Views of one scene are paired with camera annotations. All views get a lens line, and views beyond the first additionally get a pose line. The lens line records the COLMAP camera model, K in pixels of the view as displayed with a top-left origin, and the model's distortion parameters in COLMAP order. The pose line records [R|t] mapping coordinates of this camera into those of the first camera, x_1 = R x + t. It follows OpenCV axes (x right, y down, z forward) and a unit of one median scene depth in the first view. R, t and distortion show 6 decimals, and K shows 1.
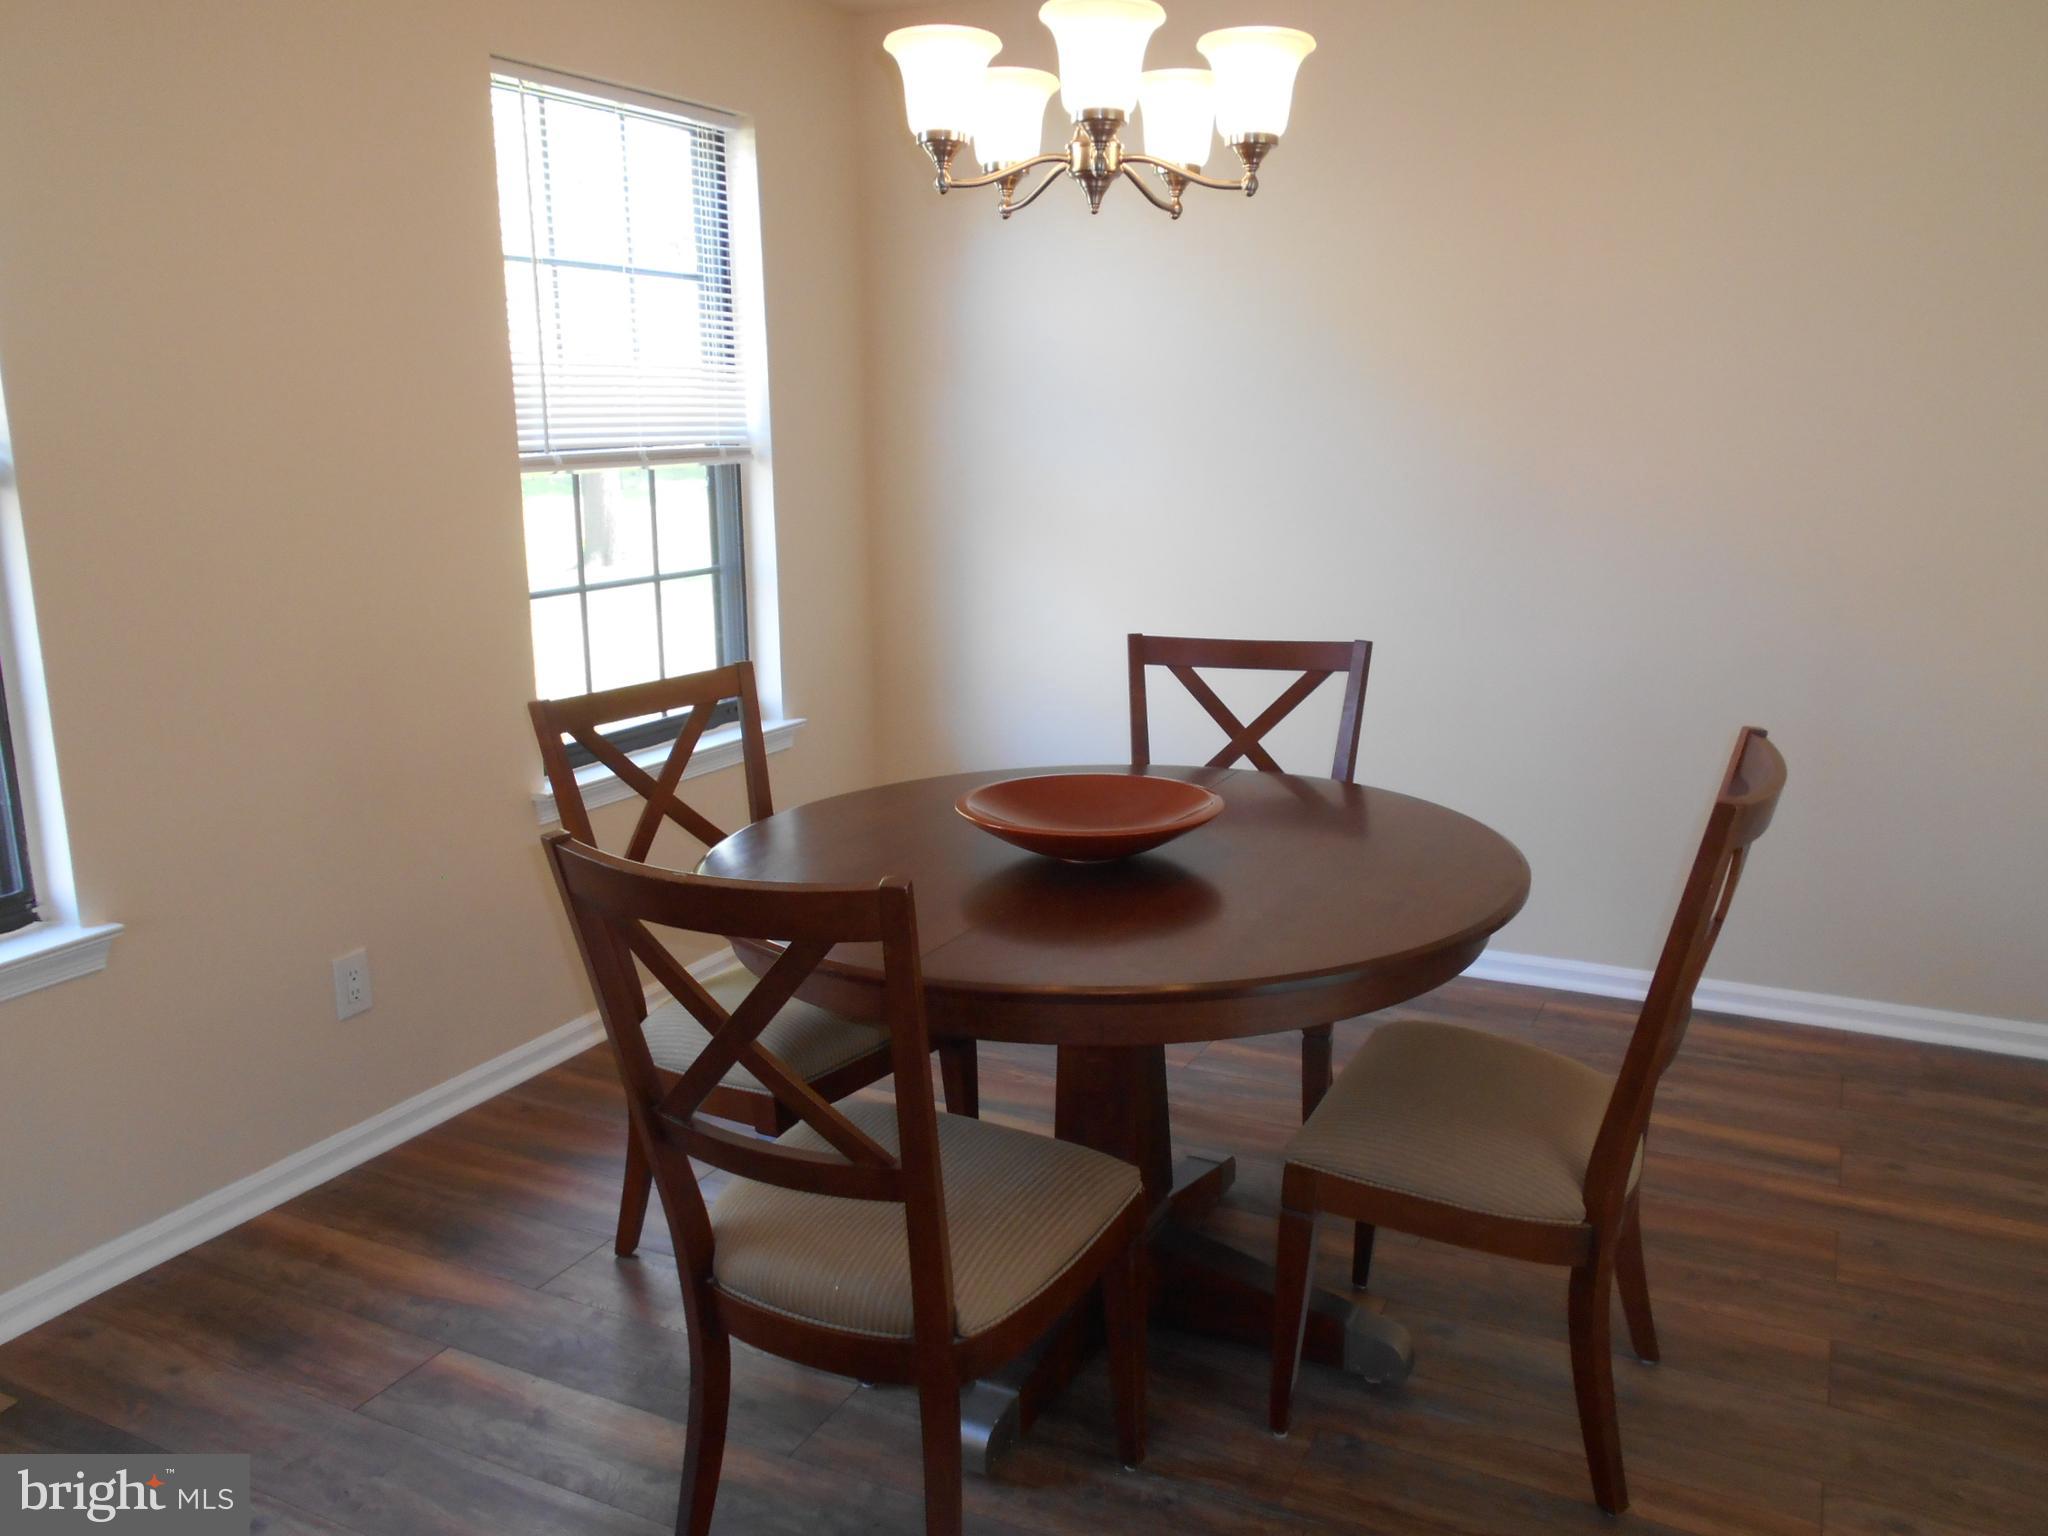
lens RADIAL K [[1622.6, 0, 1005.9], [0, 1622.6, 770.2], [0, 0, 1]] dist [-0.003613, 0.087297]
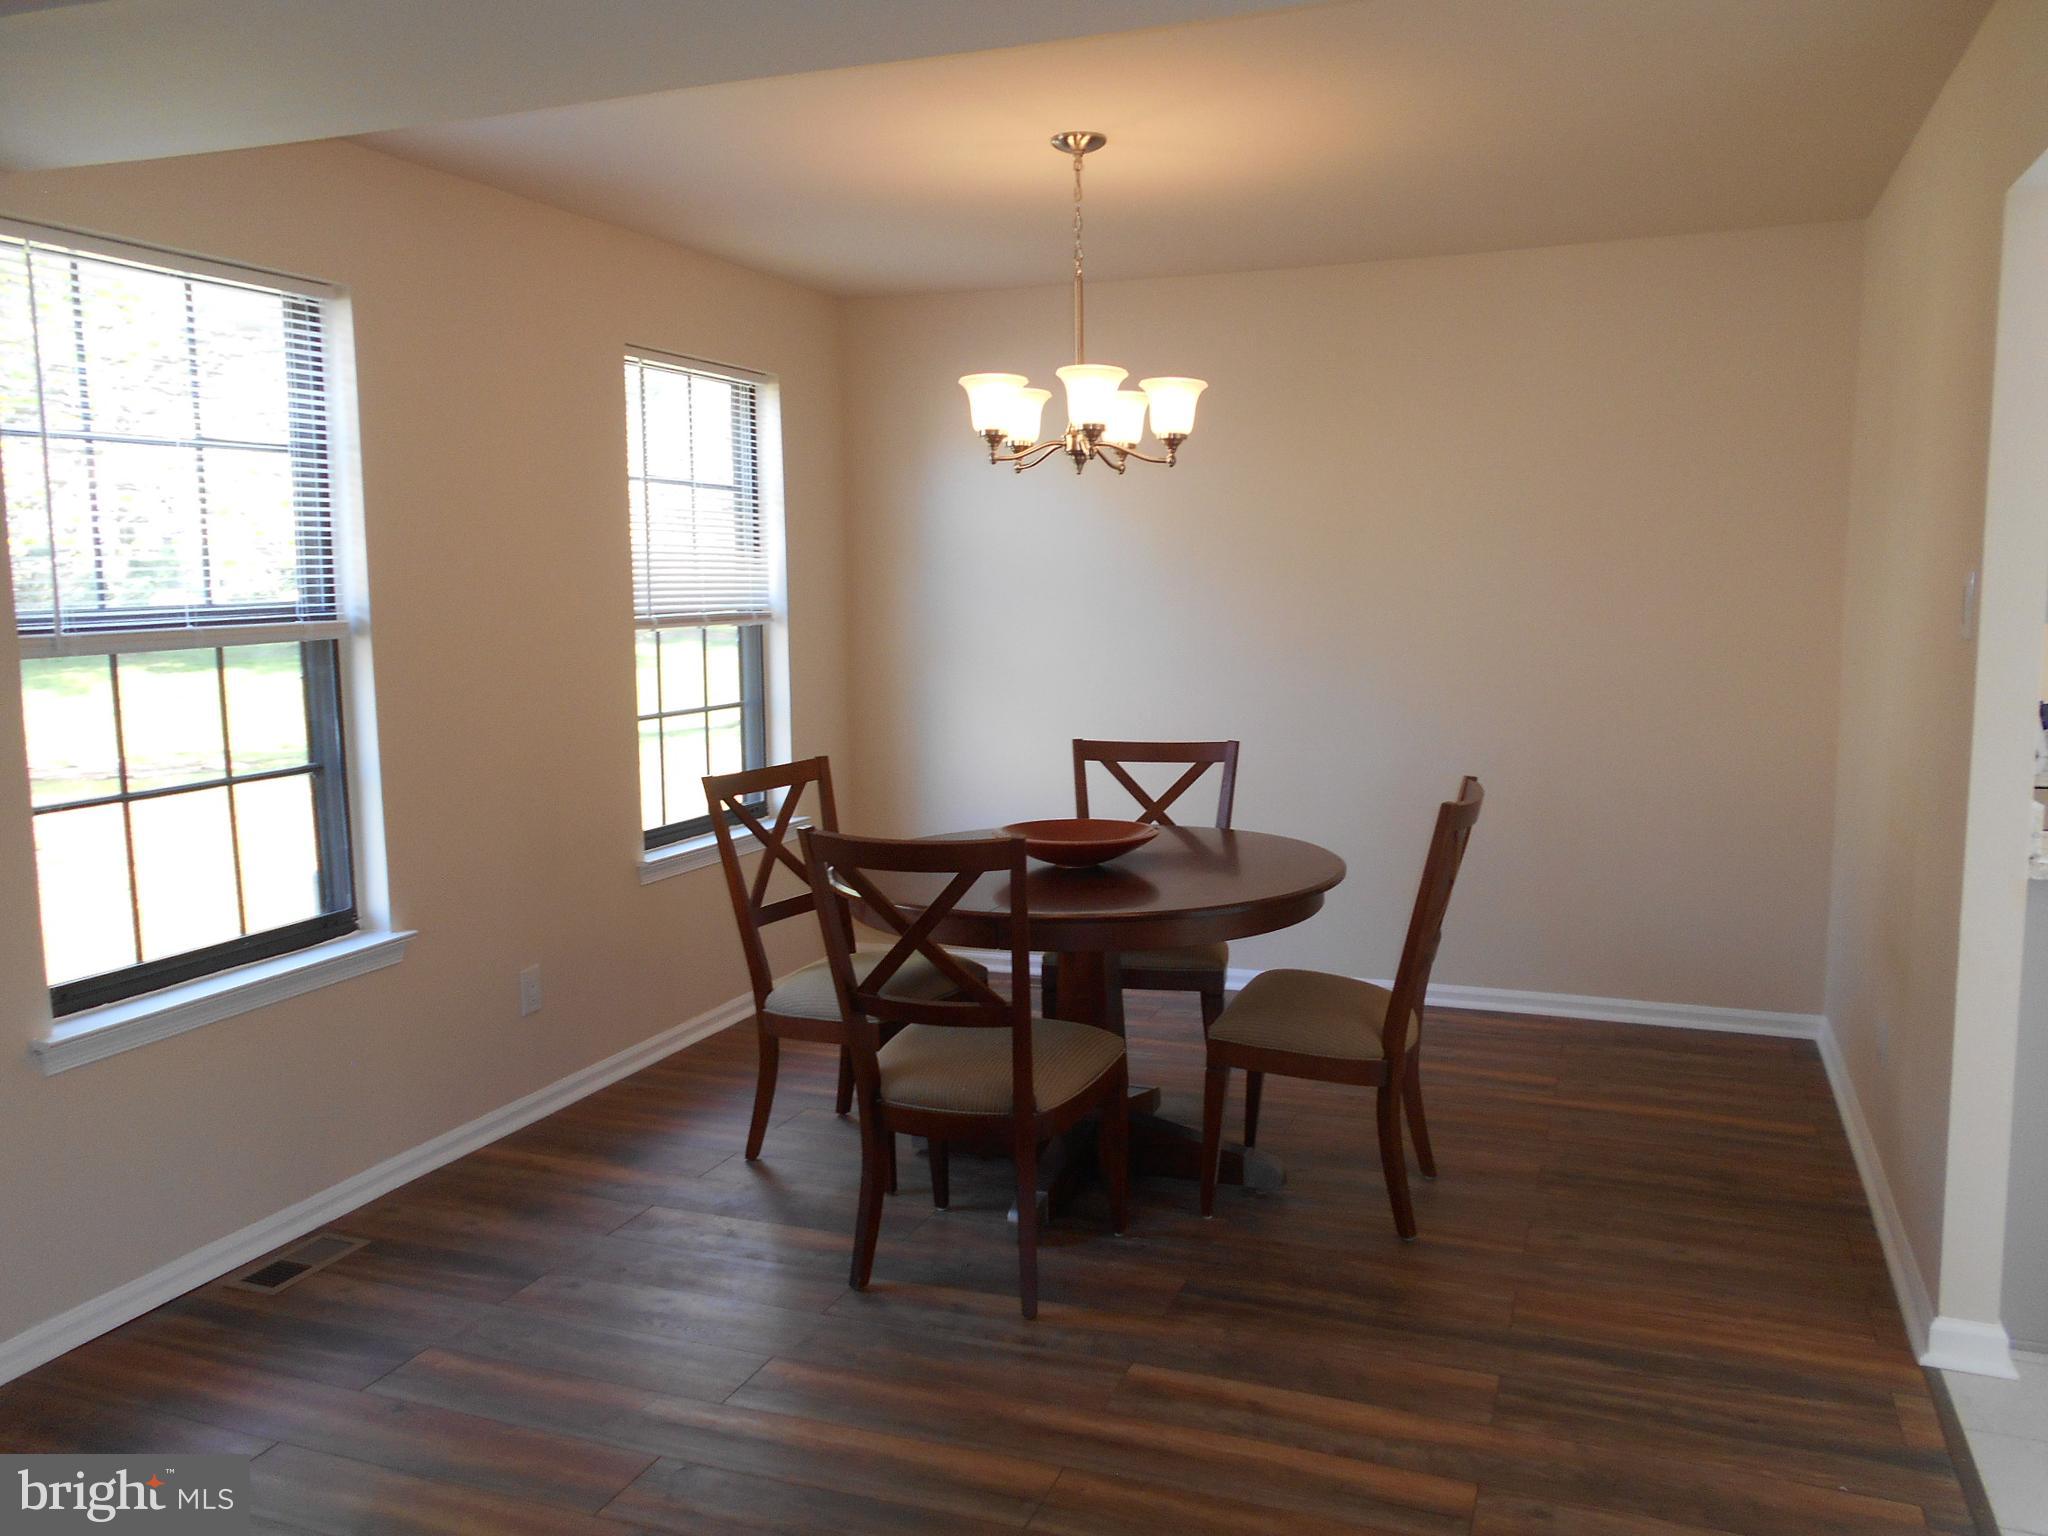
lens RADIAL K [[1622.6, 0, 1005.9], [0, 1622.6, 770.2], [0, 0, 1]] dist [-0.003613, 0.087297]
pose [[0.994767, -0.008173, 0.101842, -0.137794], [0.018400, 0.994828, -0.099890, 0.091303], [-0.100499, 0.101241, 0.989773, -0.444463]]
